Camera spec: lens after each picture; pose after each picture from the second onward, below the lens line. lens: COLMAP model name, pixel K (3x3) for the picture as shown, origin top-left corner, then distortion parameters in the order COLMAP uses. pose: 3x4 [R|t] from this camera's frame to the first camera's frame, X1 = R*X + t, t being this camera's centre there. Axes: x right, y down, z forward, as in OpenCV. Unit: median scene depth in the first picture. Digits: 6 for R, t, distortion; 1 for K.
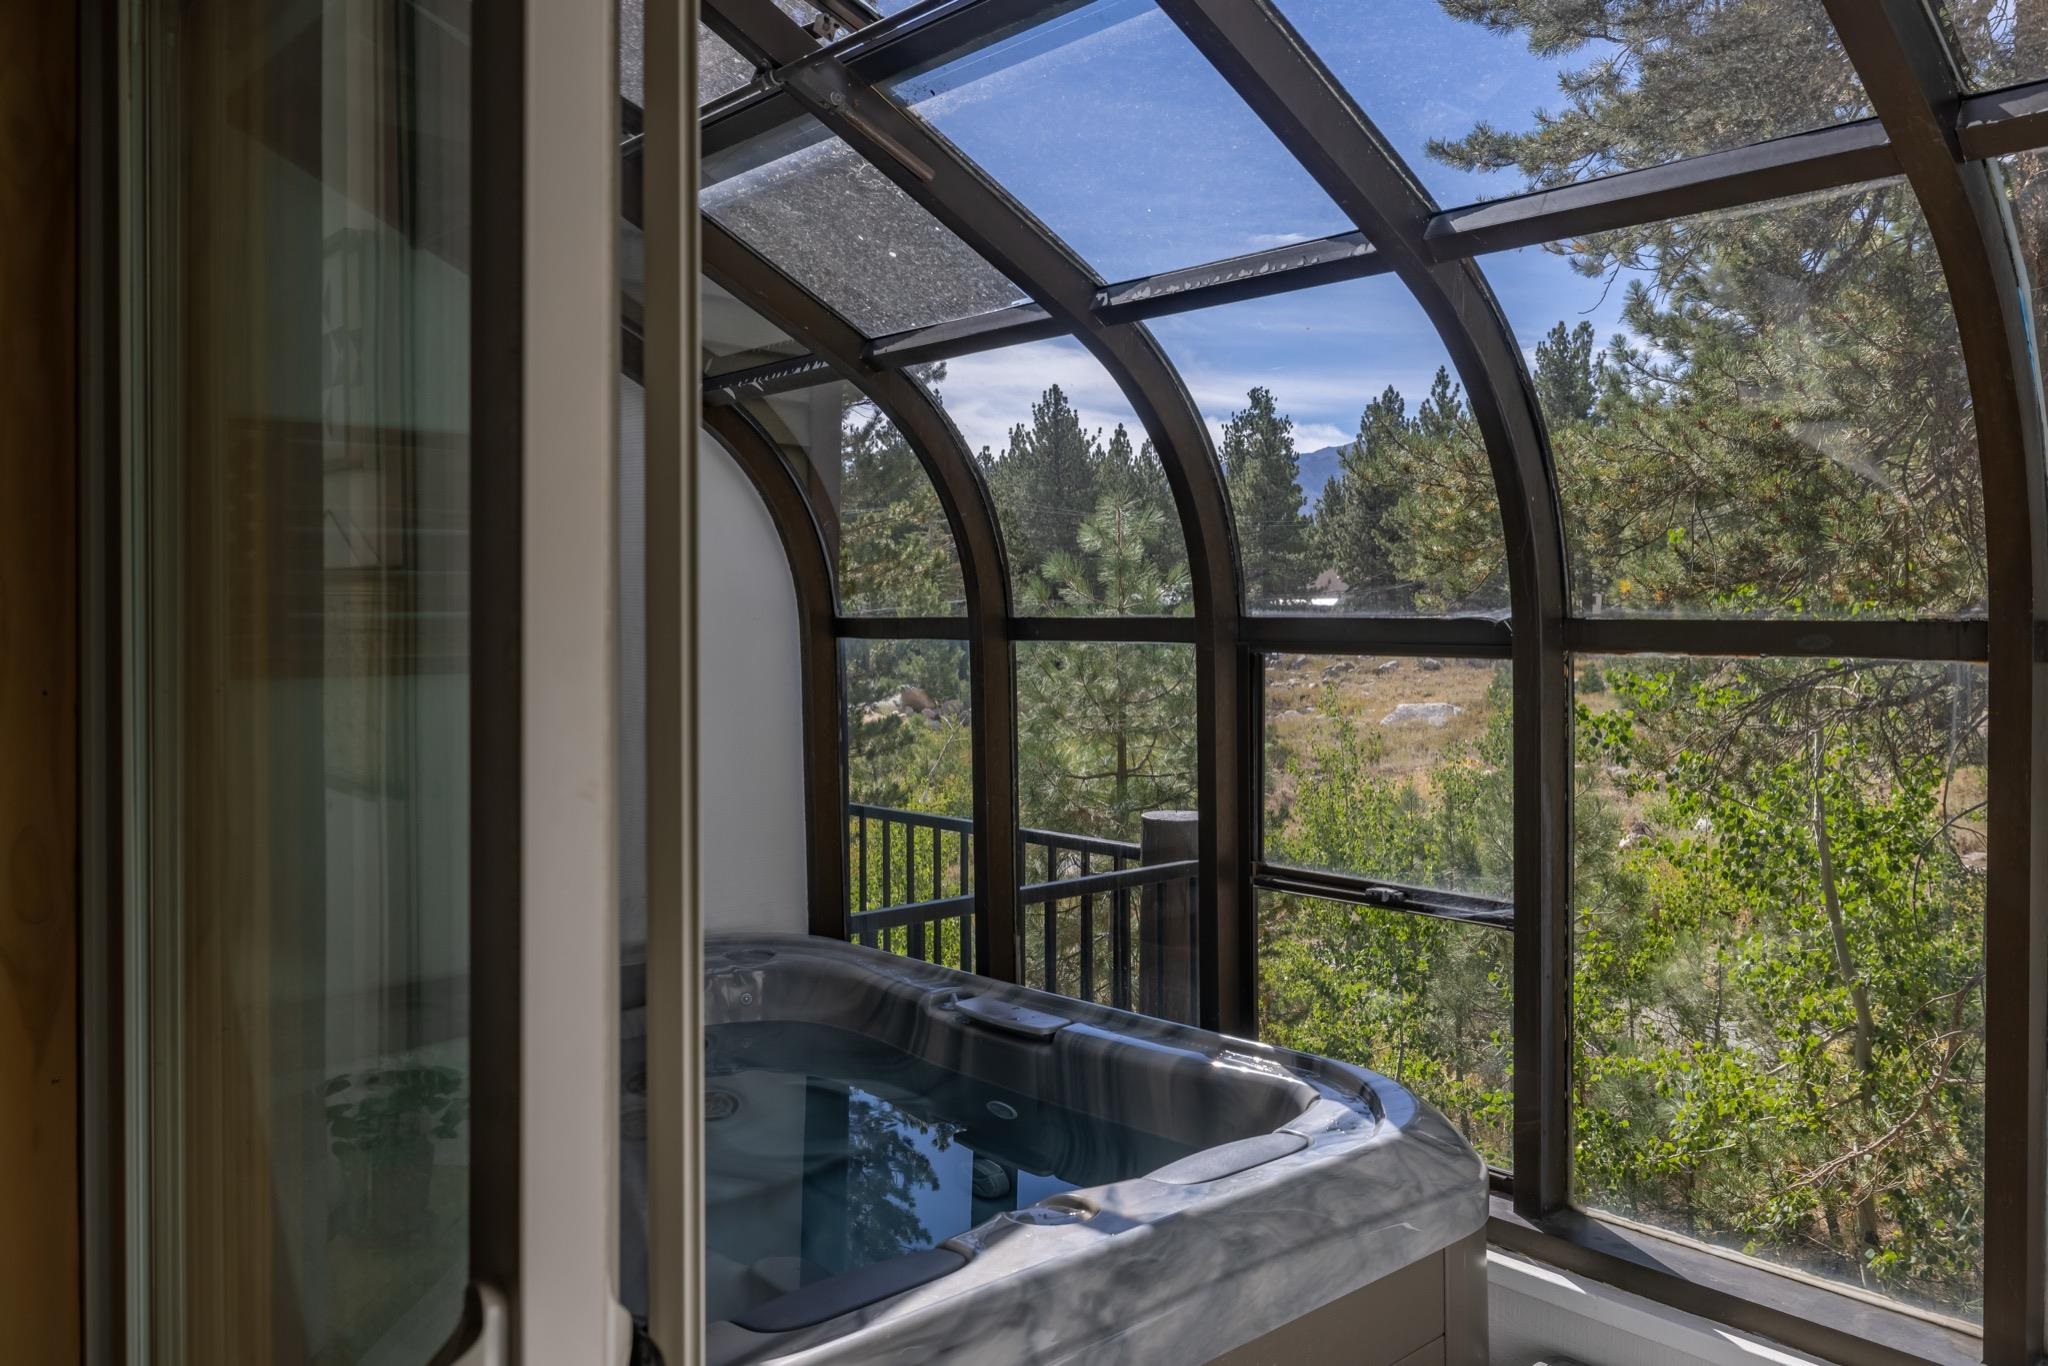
lens RADIAL K [[1519.5, 0, 1018.7], [0, 1519.5, 686.2], [0, 0, 1]] dist [-0.006018, 0.001416]
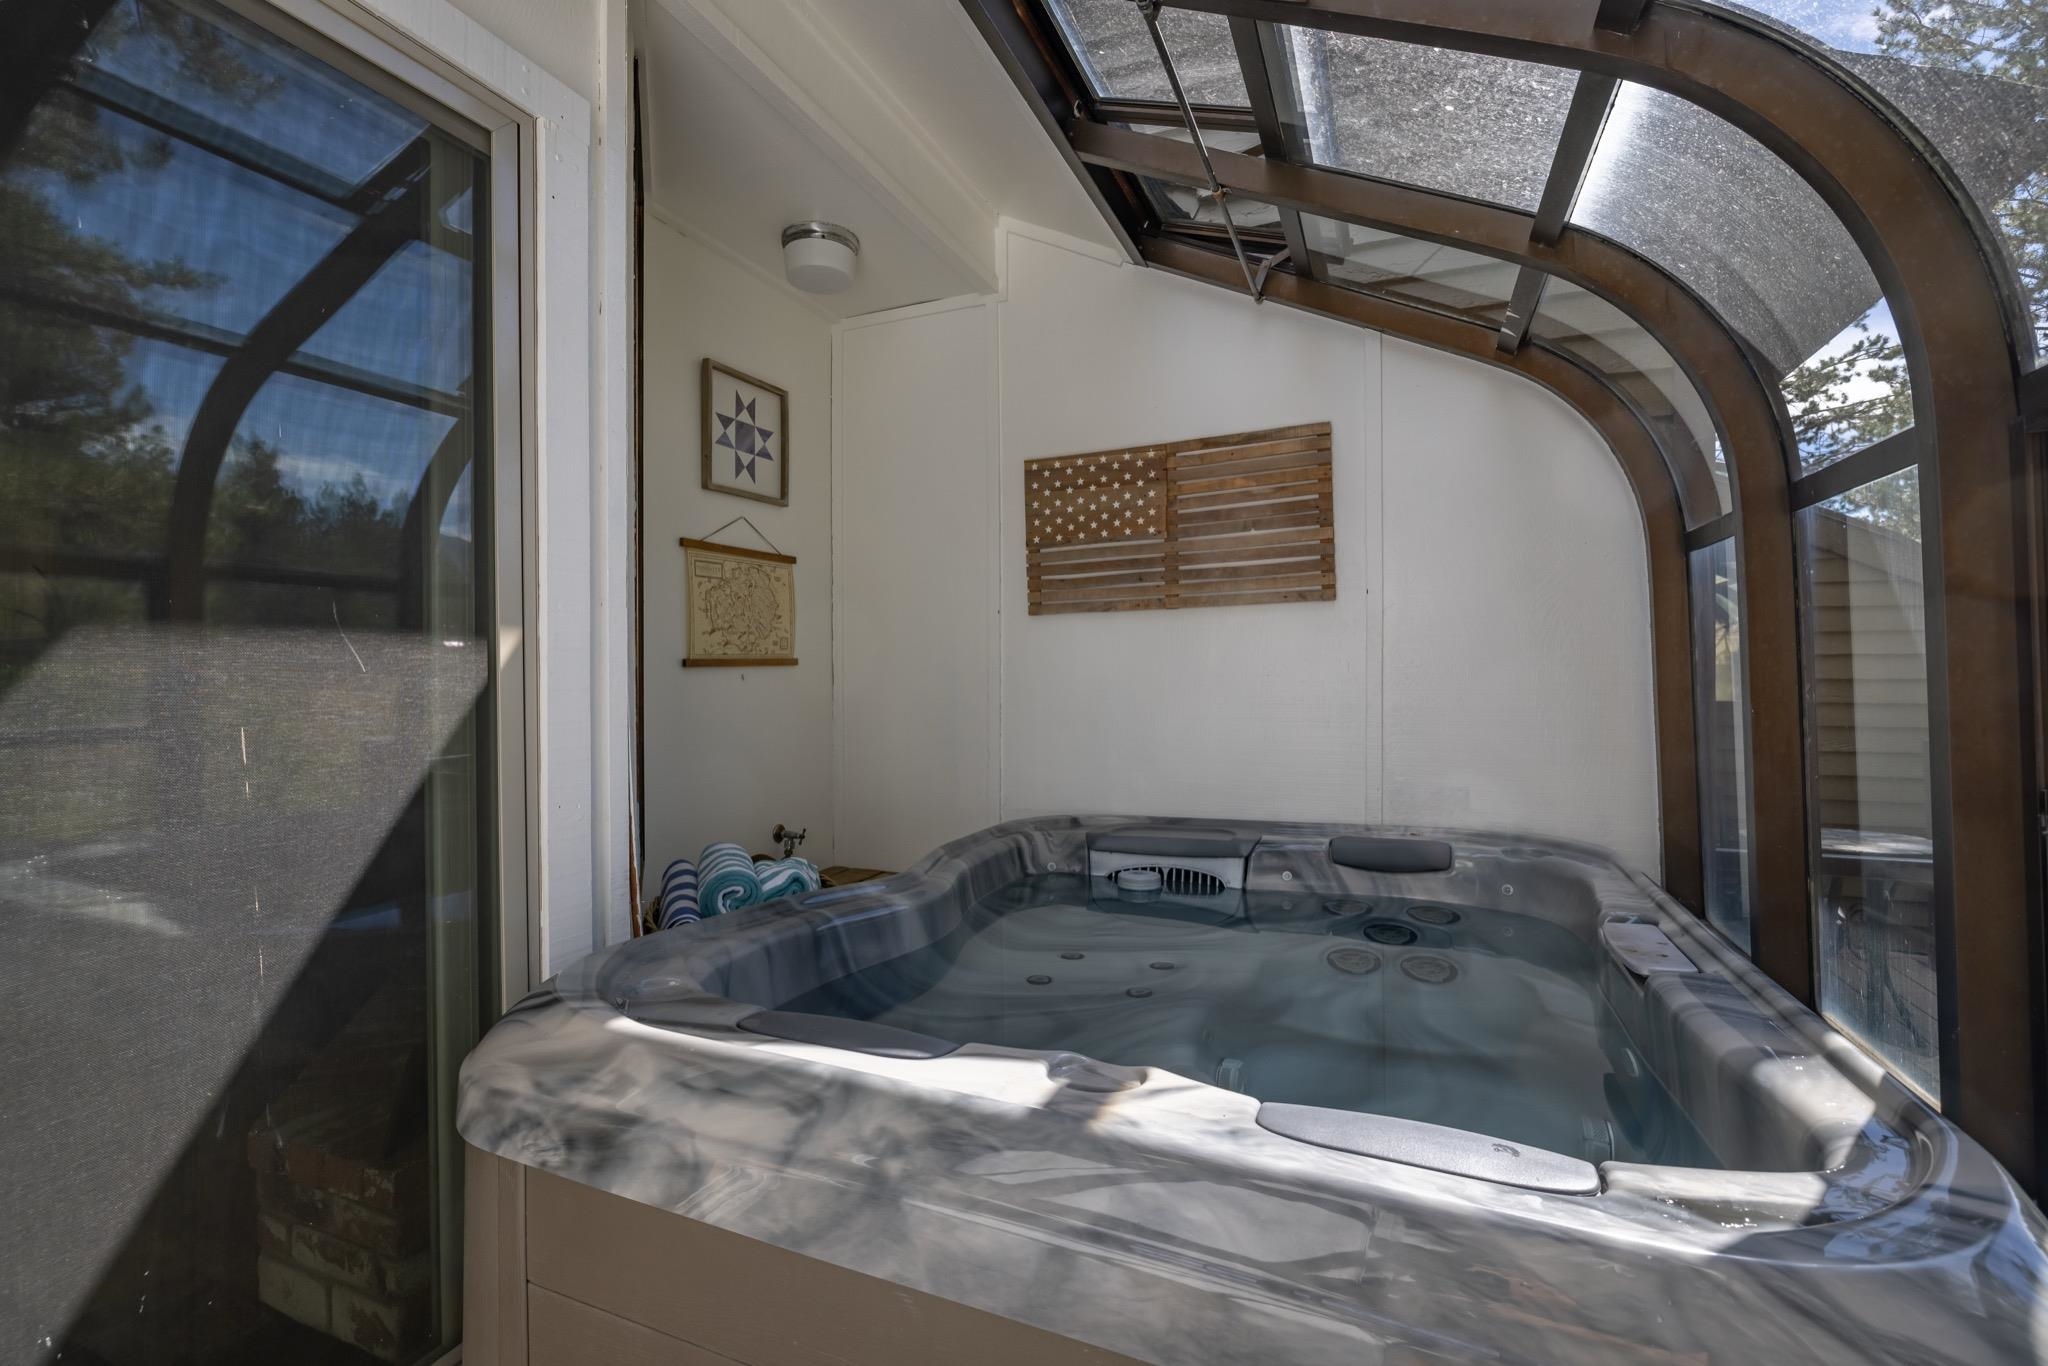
lens RADIAL K [[909.1, 0, 1007.9], [0, 909.1, 686.6], [0, 0, 1]] dist [0.000741, -0.000460]
pose [[0.397099, 0.004663, -0.917764, 0.324068], [-0.021153, 0.999768, -0.004073, 0.086752], [0.917532, 0.021031, 0.397106, 0.502806]]
